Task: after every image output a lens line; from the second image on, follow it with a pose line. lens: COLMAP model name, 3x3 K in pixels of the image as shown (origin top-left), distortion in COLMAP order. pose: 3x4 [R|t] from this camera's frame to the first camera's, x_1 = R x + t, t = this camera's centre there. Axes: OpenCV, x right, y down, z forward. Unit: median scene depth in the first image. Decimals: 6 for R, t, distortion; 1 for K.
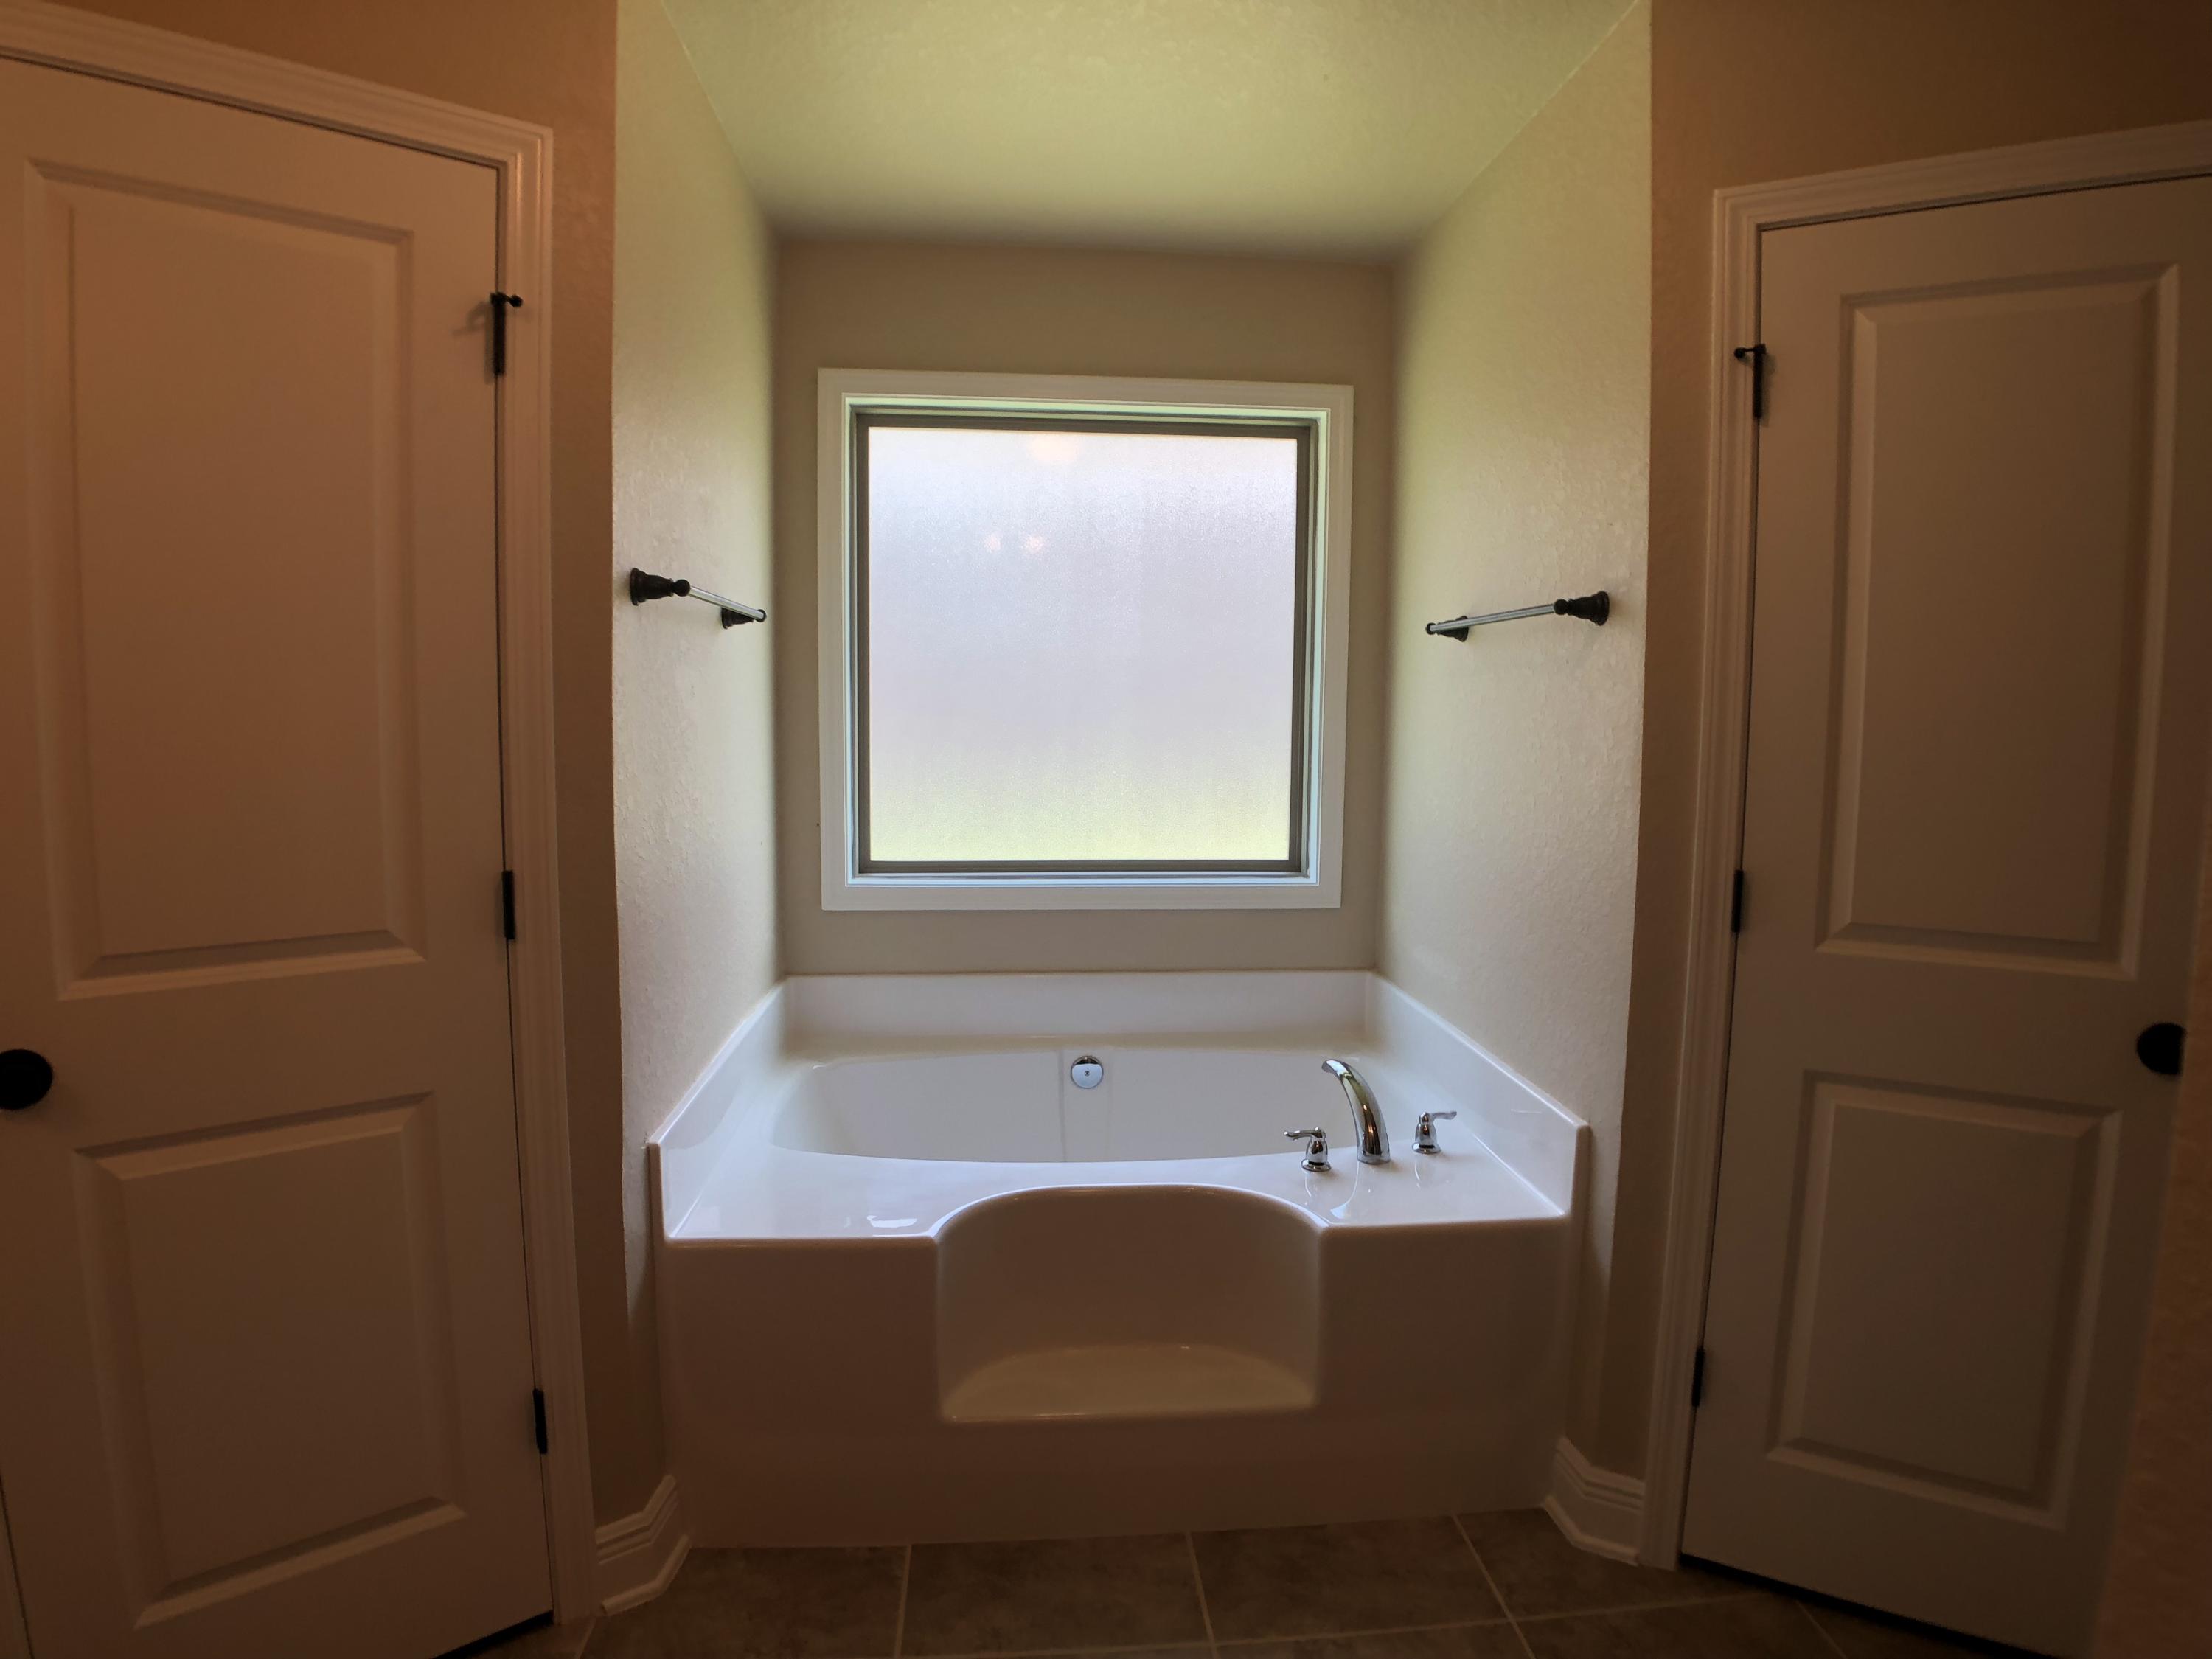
lens RADIAL K [[1243.0, 0, 1106.5], [0, 1243.0, 823.7], [0, 0, 1]] dist [-0.107209, 0.023903]
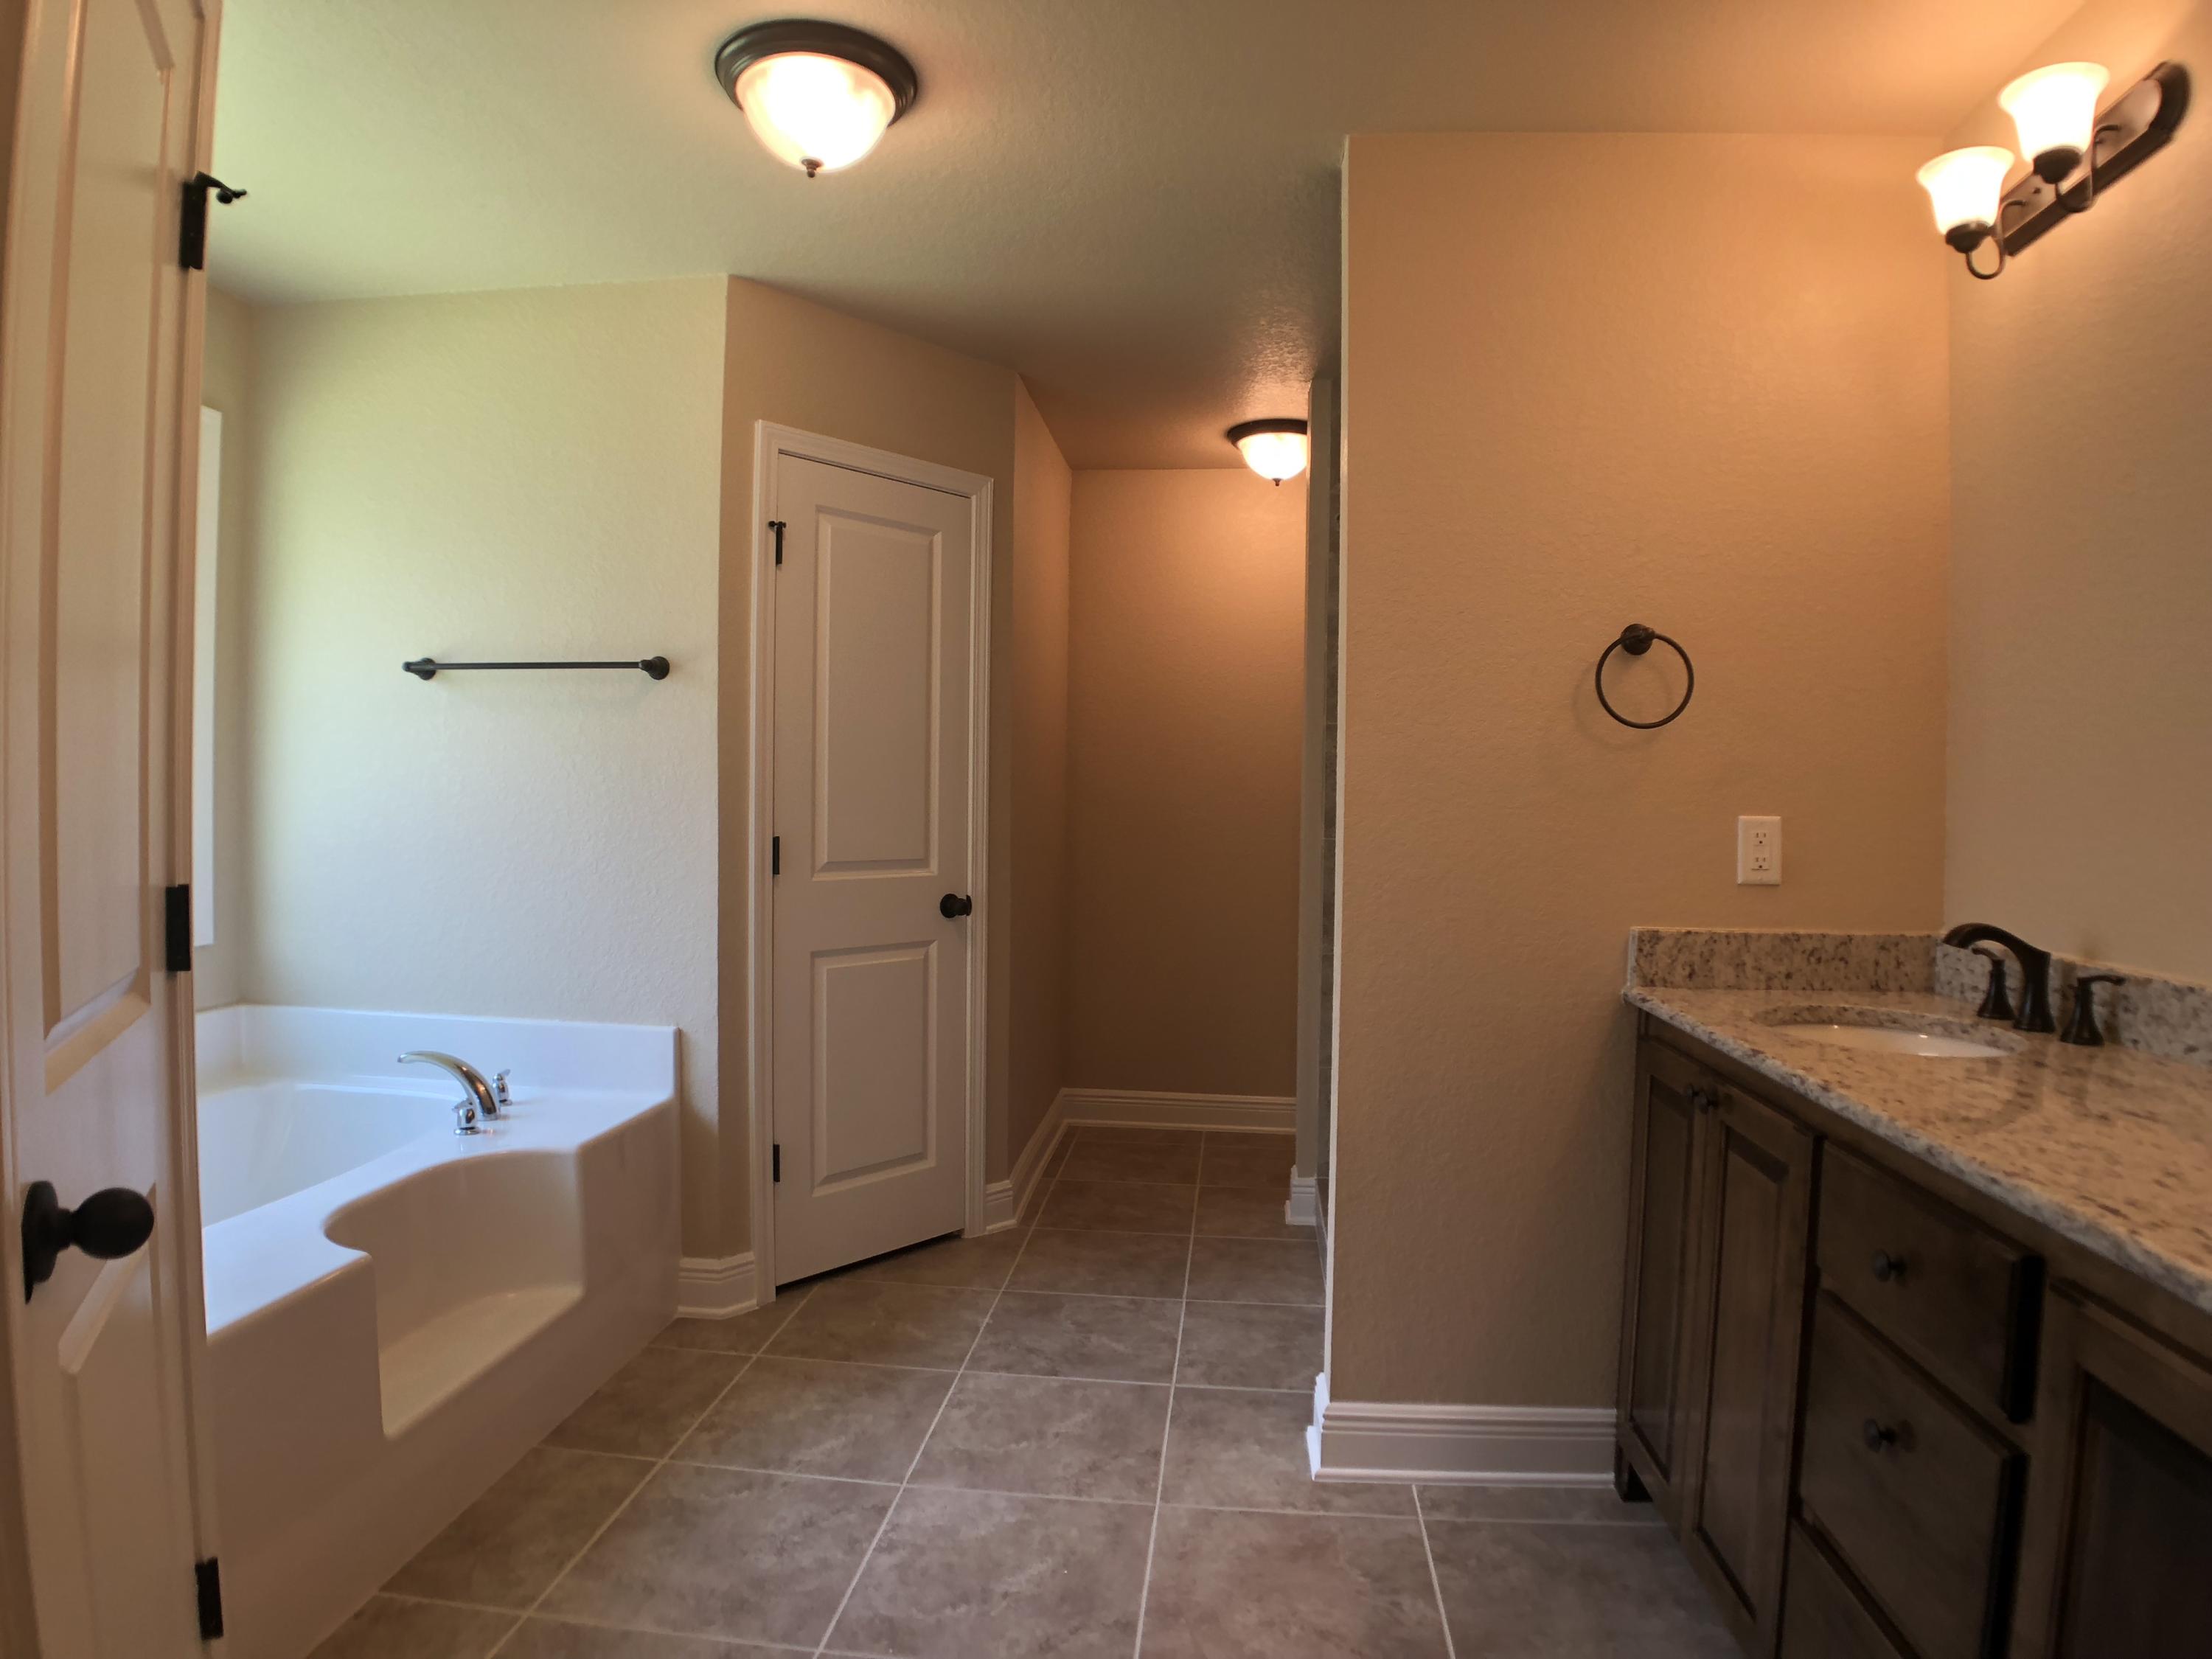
lens RADIAL K [[1243.0, 0, 1108.0], [0, 1243.0, 835.6], [0, 0, 1]] dist [-0.107209, 0.023903]
pose [[0.194578, -0.035535, 0.980243, -1.035925], [0.081470, 0.996476, 0.019952, 0.040416], [-0.977498, 0.075979, 0.196788, 0.232449]]
